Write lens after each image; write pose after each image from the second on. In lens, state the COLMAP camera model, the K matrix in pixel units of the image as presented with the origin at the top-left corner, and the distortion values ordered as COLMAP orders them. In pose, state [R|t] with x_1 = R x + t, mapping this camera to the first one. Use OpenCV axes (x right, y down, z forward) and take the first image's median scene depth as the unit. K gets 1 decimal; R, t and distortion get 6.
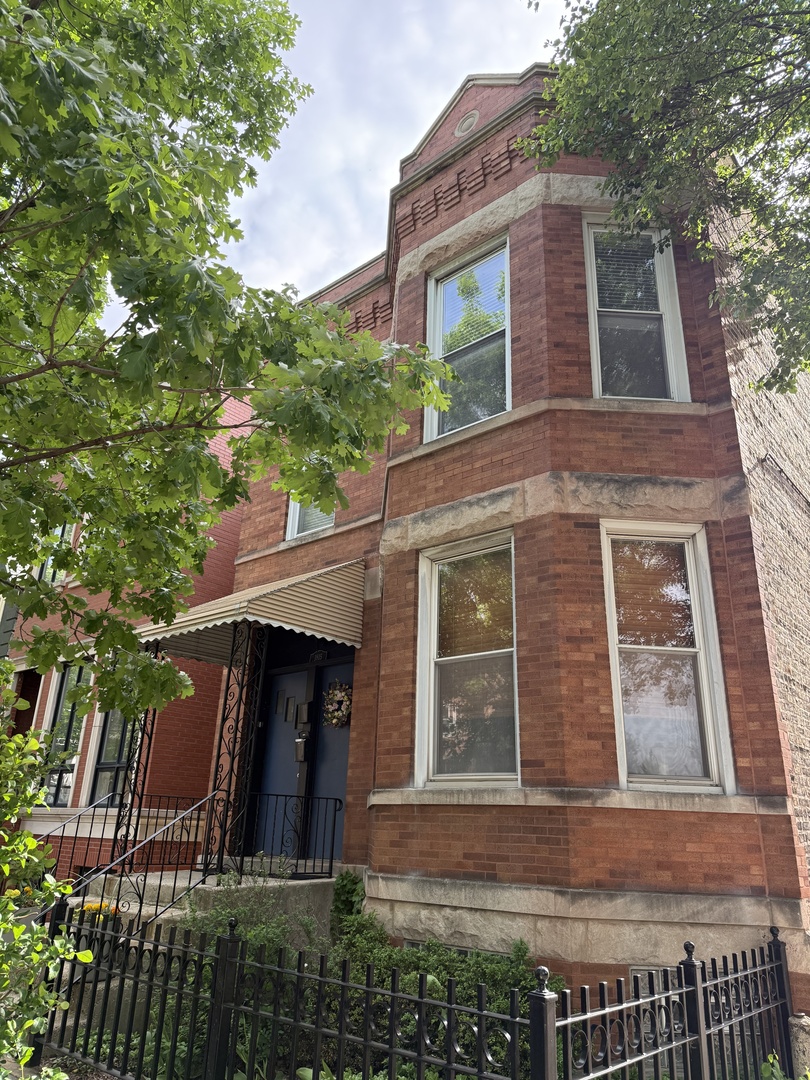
lens RADIAL K [[759.6, 0, 405.9], [0, 759.6, 540.3], [0, 0, 1]] dist [0.029074, -0.037475]
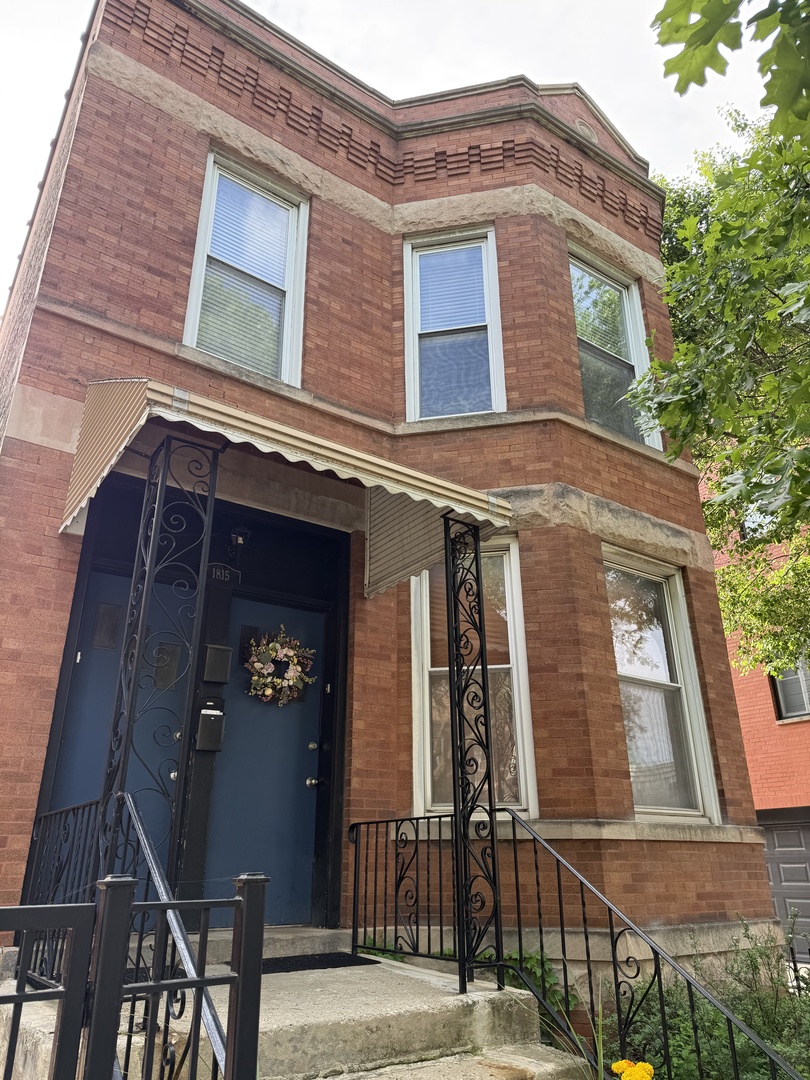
lens RADIAL K [[759.6, 0, 403.8], [0, 759.6, 542.6], [0, 0, 1]] dist [0.029074, -0.037475]
pose [[0.241610, 0.344917, 0.907004, -0.970006], [-0.338662, 0.905897, -0.254282, 0.367179], [-0.909359, -0.245731, 0.335684, 1.079556]]
